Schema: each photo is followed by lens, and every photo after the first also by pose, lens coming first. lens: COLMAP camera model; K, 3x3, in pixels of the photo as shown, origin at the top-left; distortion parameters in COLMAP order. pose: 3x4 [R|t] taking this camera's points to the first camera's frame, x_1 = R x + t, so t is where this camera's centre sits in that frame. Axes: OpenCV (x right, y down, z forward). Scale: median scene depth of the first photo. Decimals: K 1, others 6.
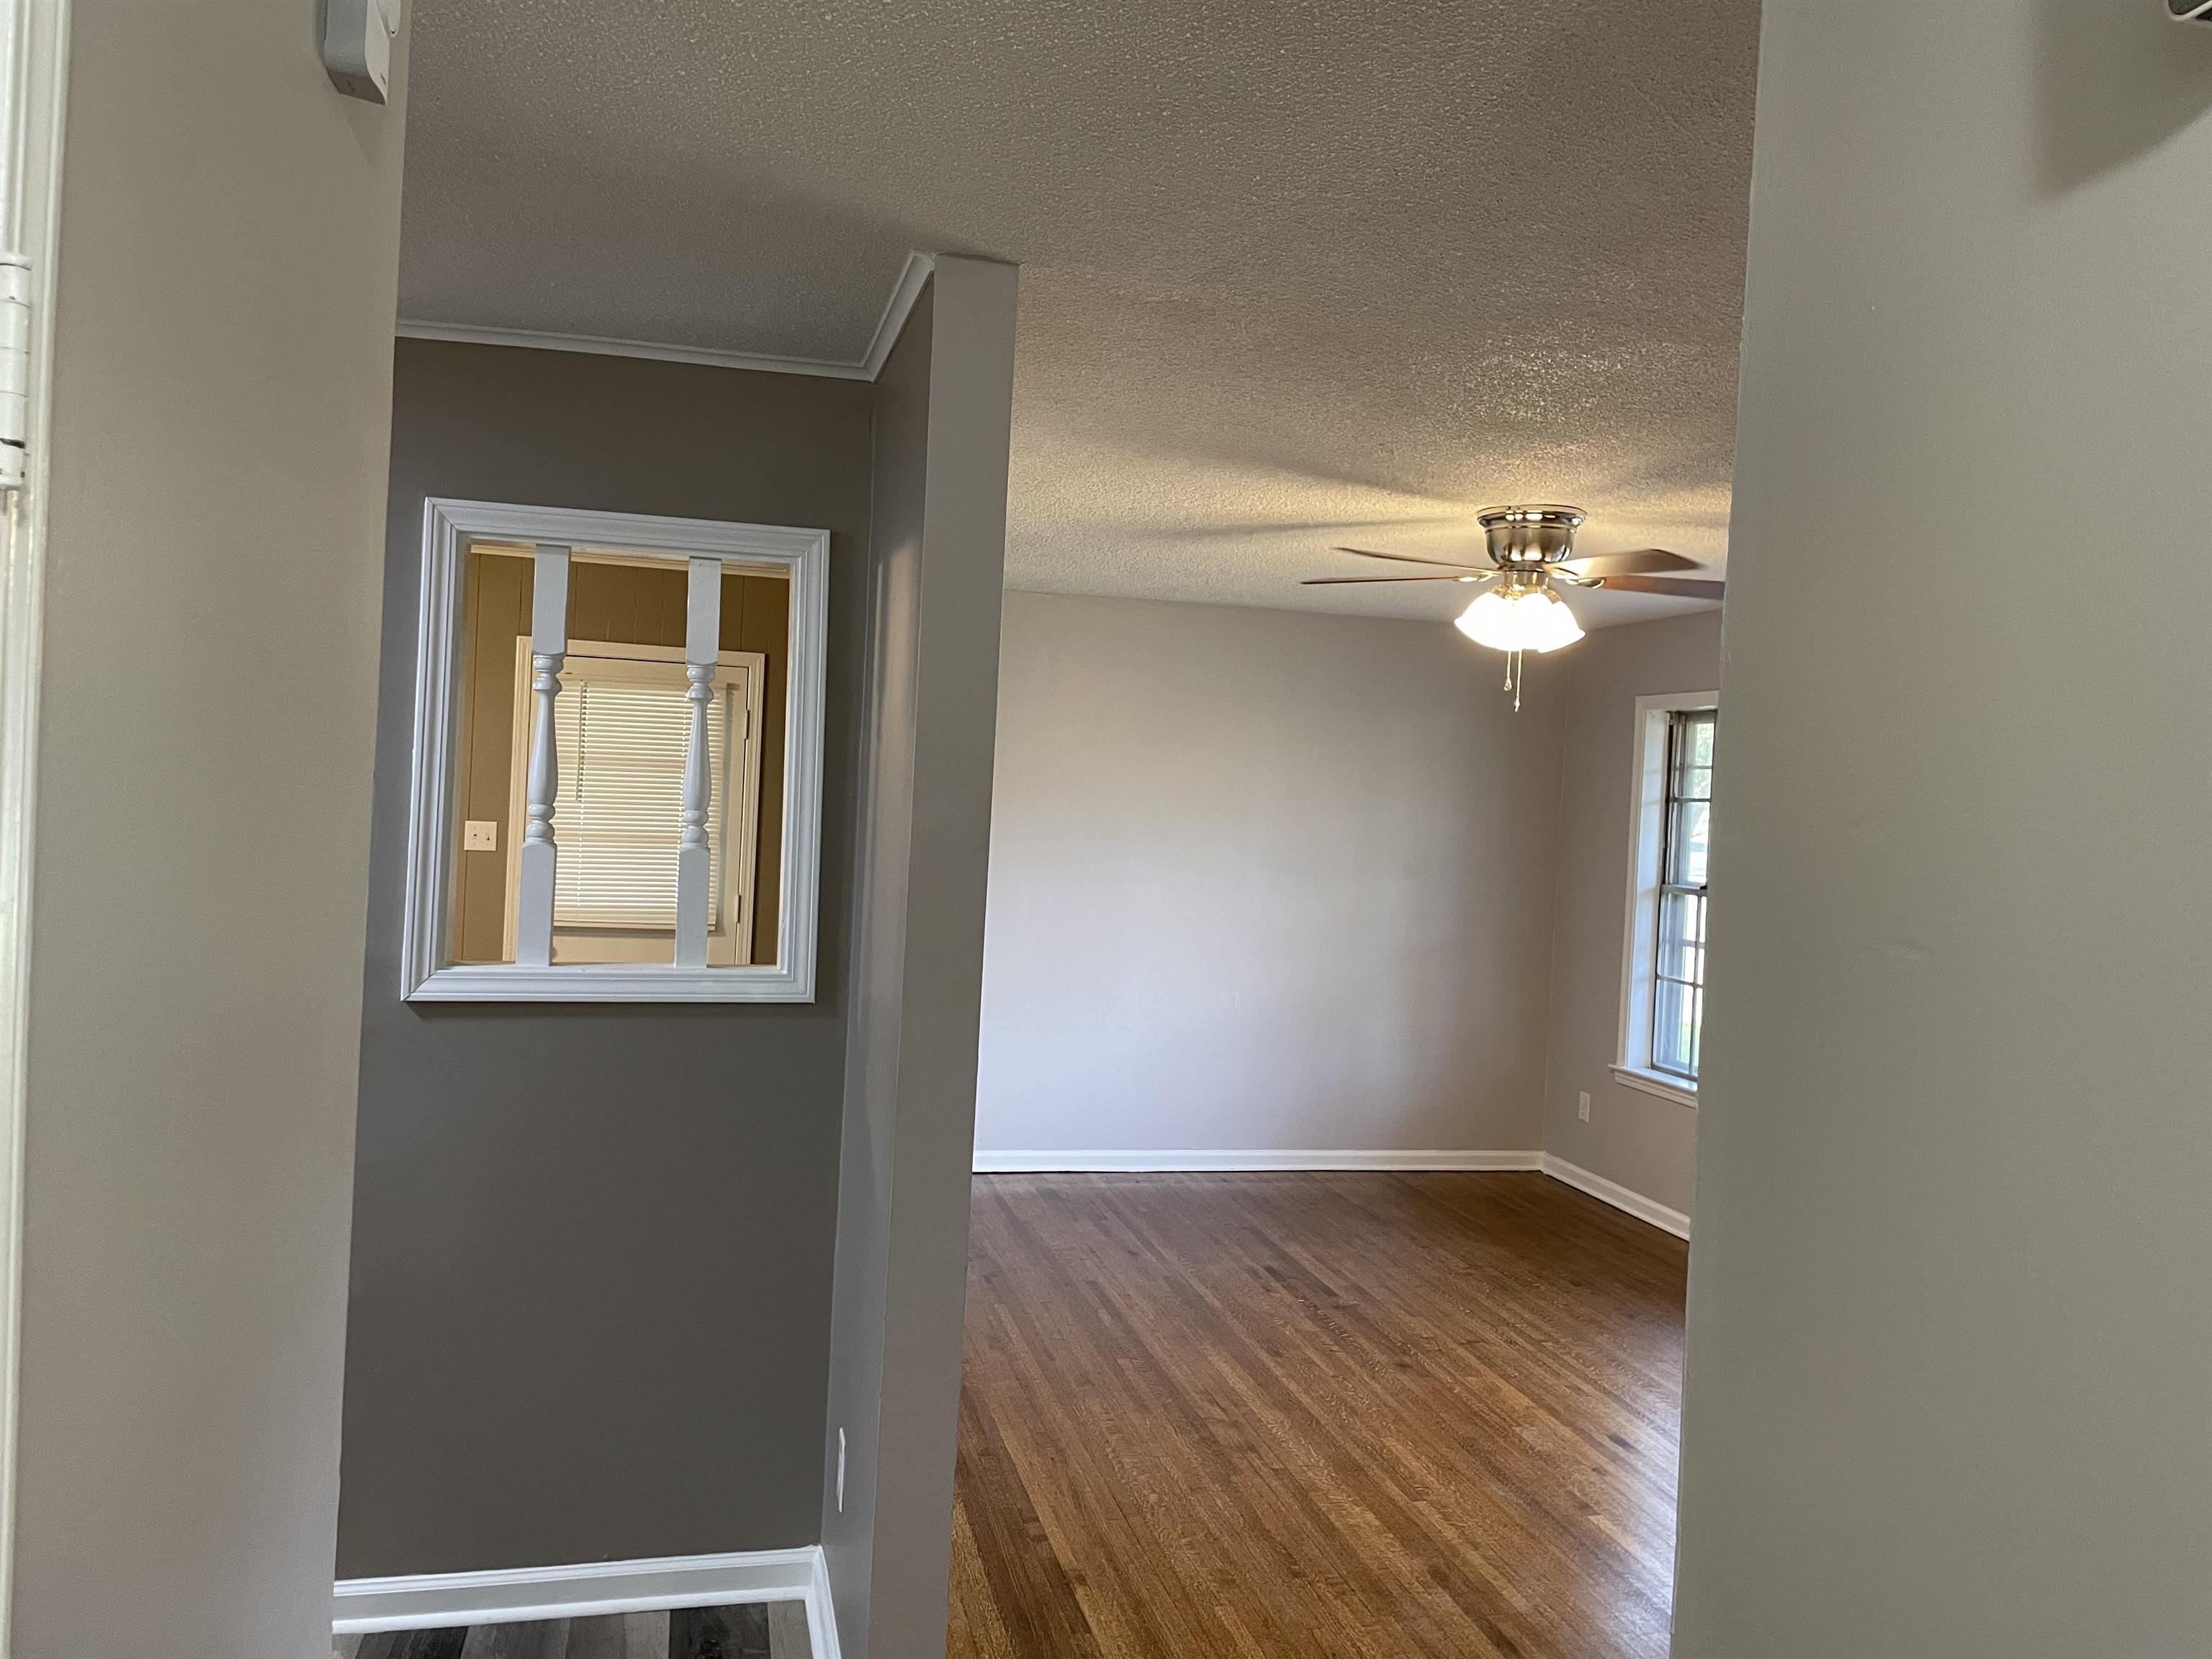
lens RADIAL K [[1664.5, 0, 1107.0], [0, 1664.5, 823.6], [0, 0, 1]] dist [0.089514, -0.116978]
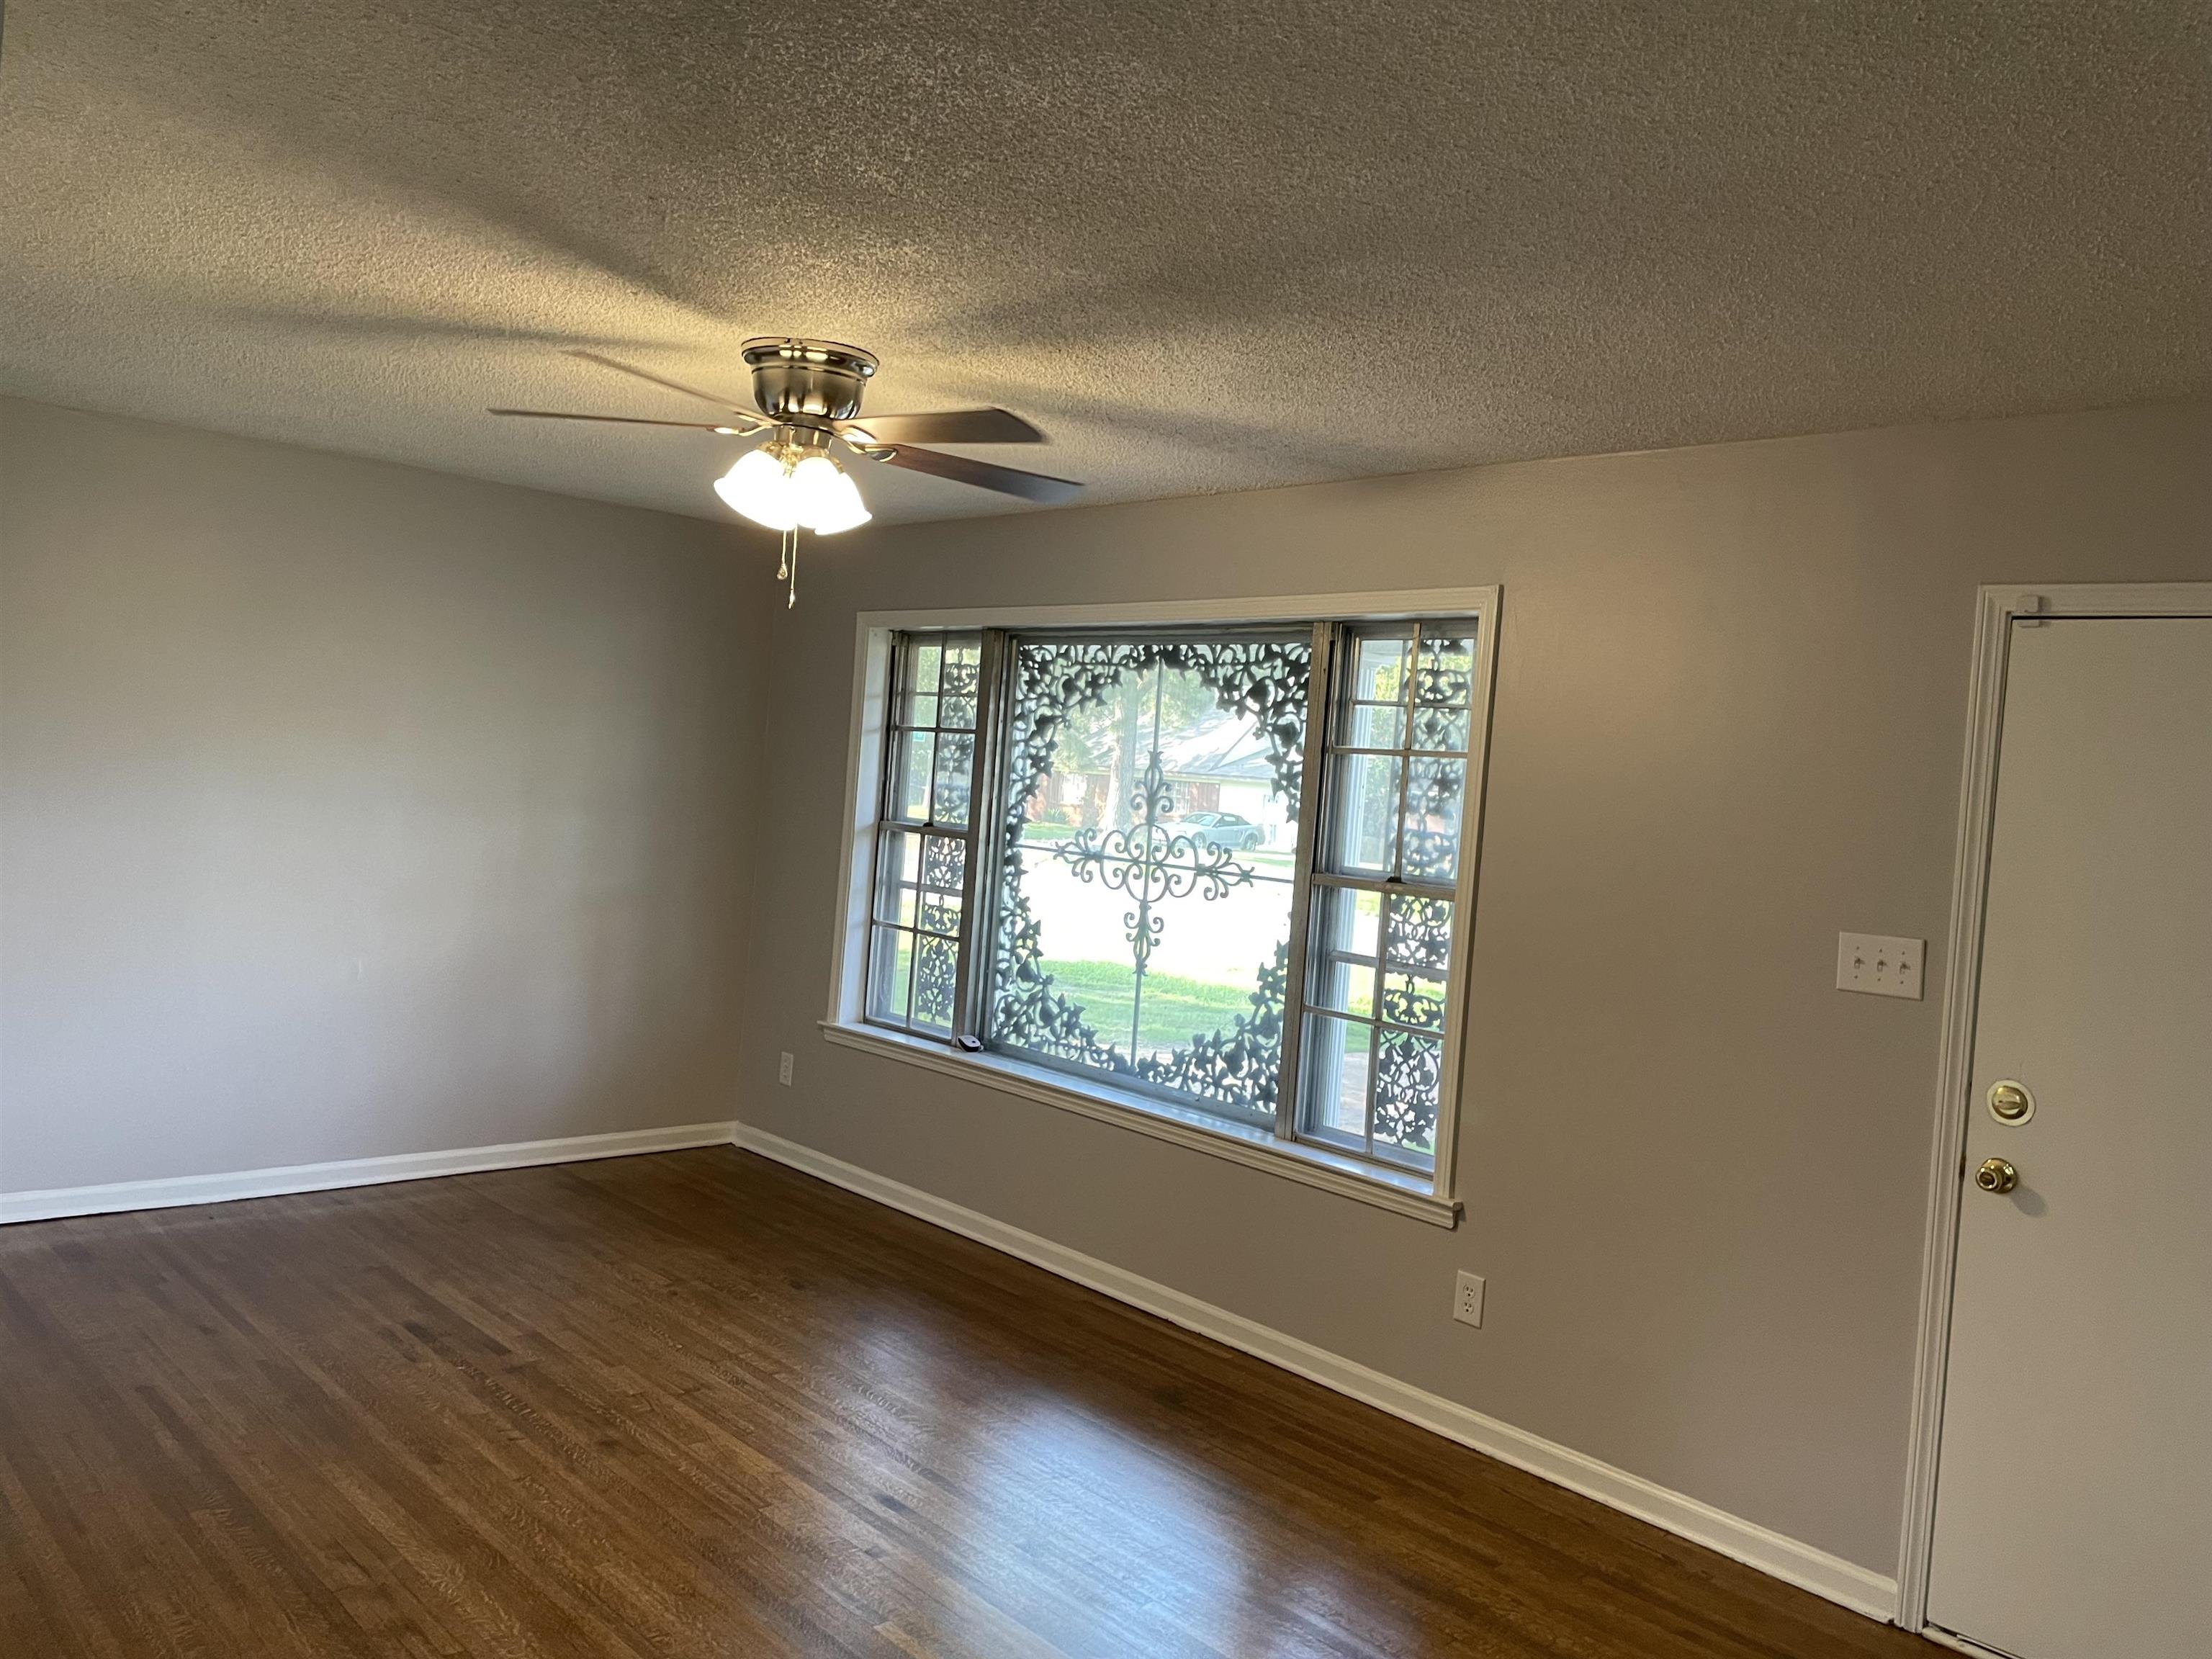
lens RADIAL K [[1664.5, 0, 1105.6], [0, 1664.5, 800.5], [0, 0, 1]] dist [0.089514, -0.116978]
pose [[0.870193, 0.006366, 0.492670, -0.010599], [-0.020842, 0.999497, 0.023899, 0.001492], [-0.492270, -0.031065, 0.869888, 0.212284]]
